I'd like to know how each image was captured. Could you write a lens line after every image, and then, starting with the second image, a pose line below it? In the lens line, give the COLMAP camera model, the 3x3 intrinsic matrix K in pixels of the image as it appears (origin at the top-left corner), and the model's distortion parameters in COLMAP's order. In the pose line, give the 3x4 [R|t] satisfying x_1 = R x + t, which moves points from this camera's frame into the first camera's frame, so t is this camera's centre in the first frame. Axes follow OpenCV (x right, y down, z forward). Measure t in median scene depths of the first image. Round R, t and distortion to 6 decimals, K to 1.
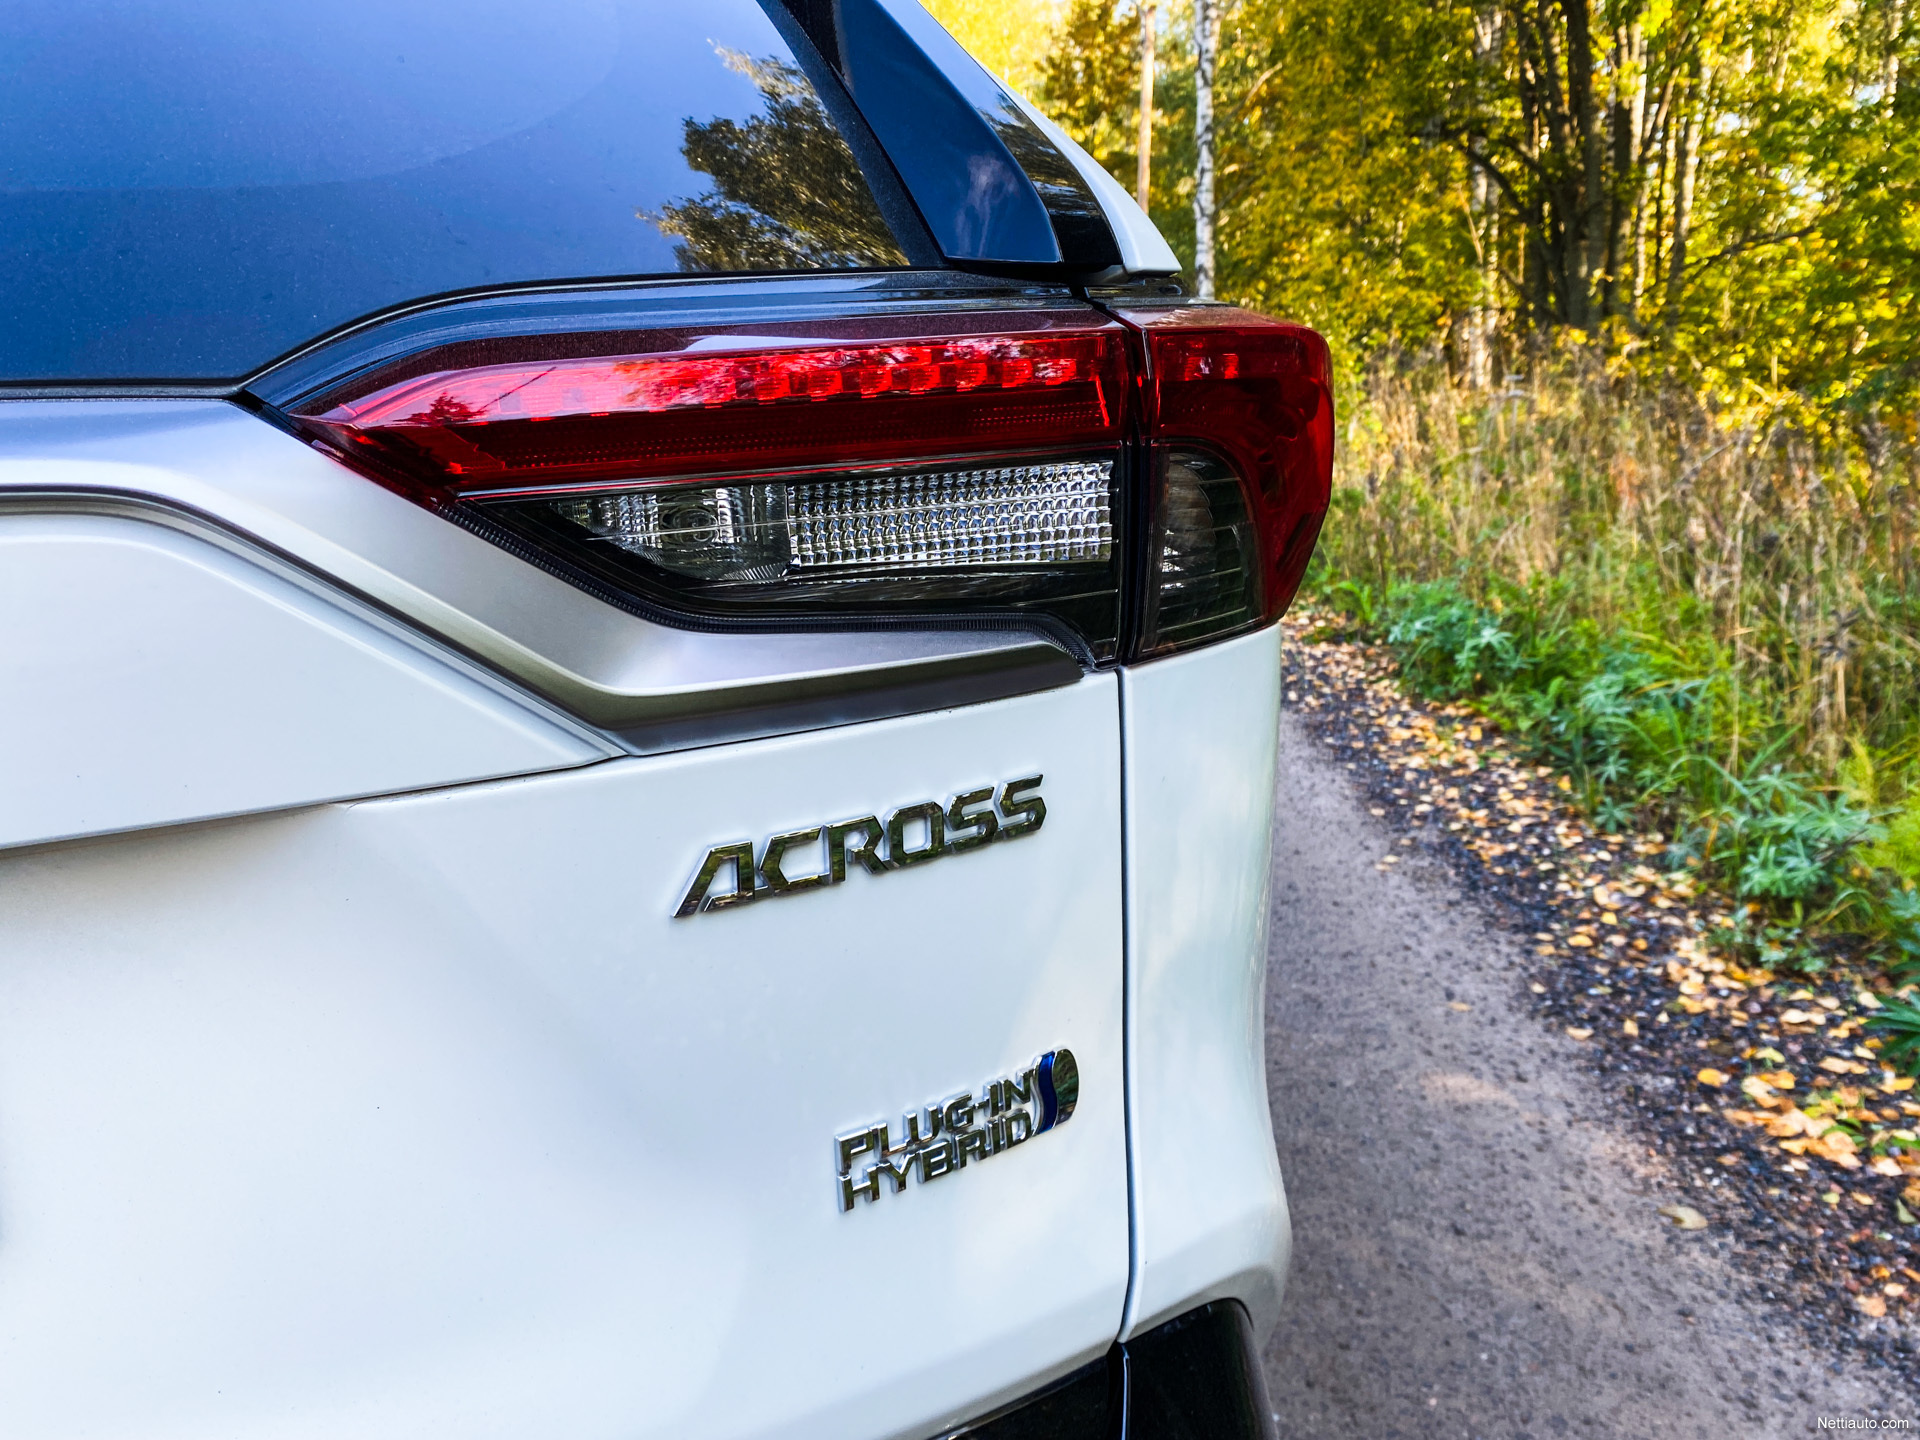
lens RADIAL K [[1436.0, 0, 960.0], [0, 1436.0, 720.0], [0, 0, 1]] dist [0.004307, -0.003943]
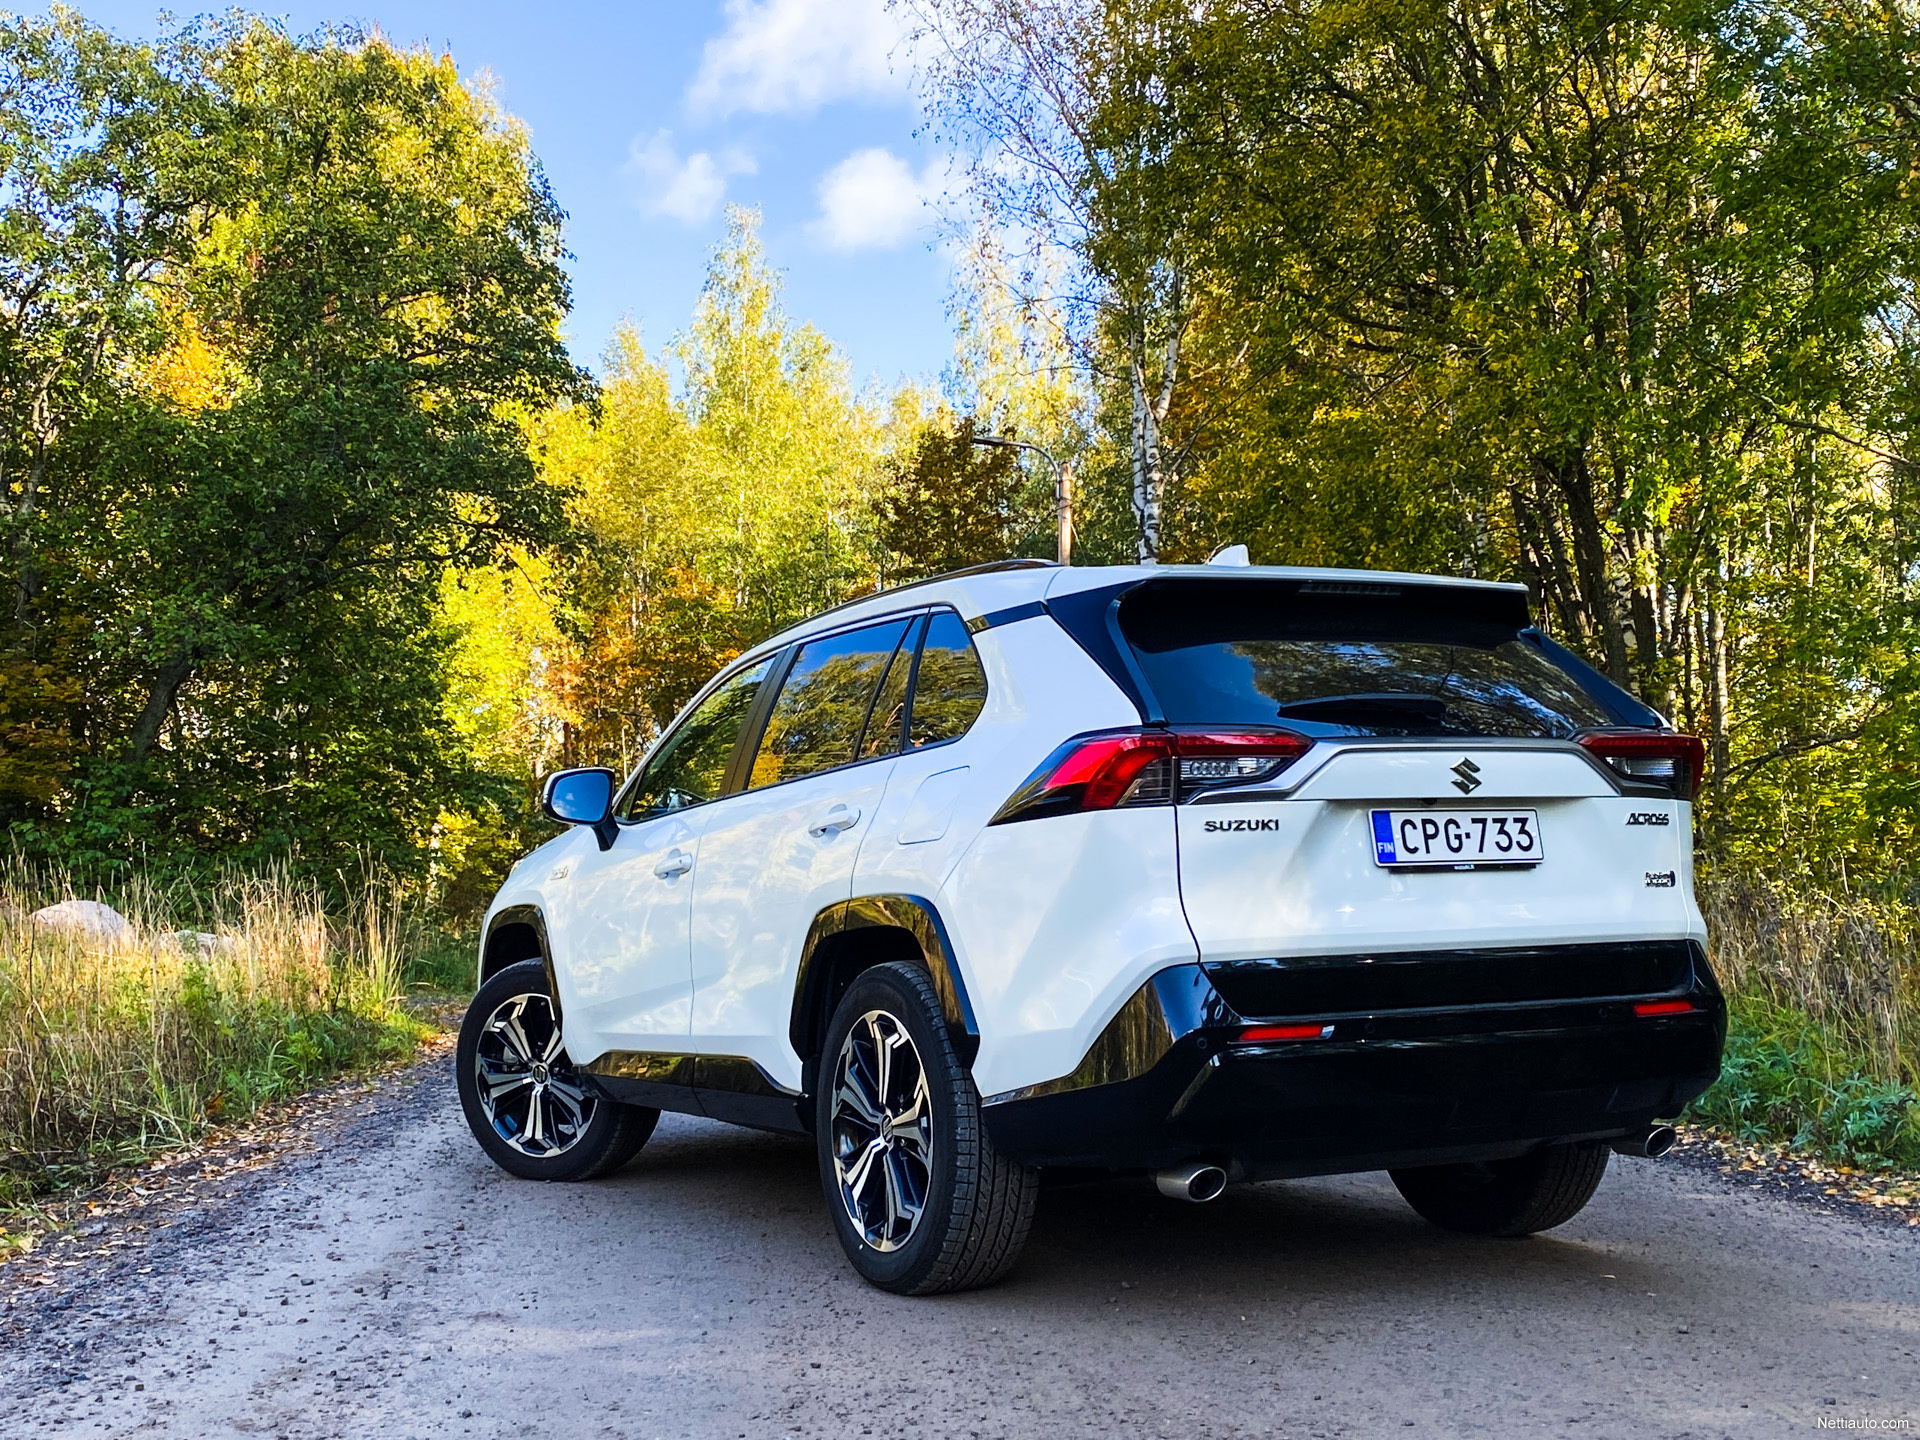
lens RADIAL K [[2261.8, 0, 960.0], [0, 2261.8, 720.0], [0, 0, 1]] dist [0.026610, -0.013969]
pose [[0.992220, 0.016654, 0.123381, -0.118707], [0.023842, 0.947256, -0.319589, 0.077019], [-0.122196, 0.320044, 0.939489, -0.221731]]
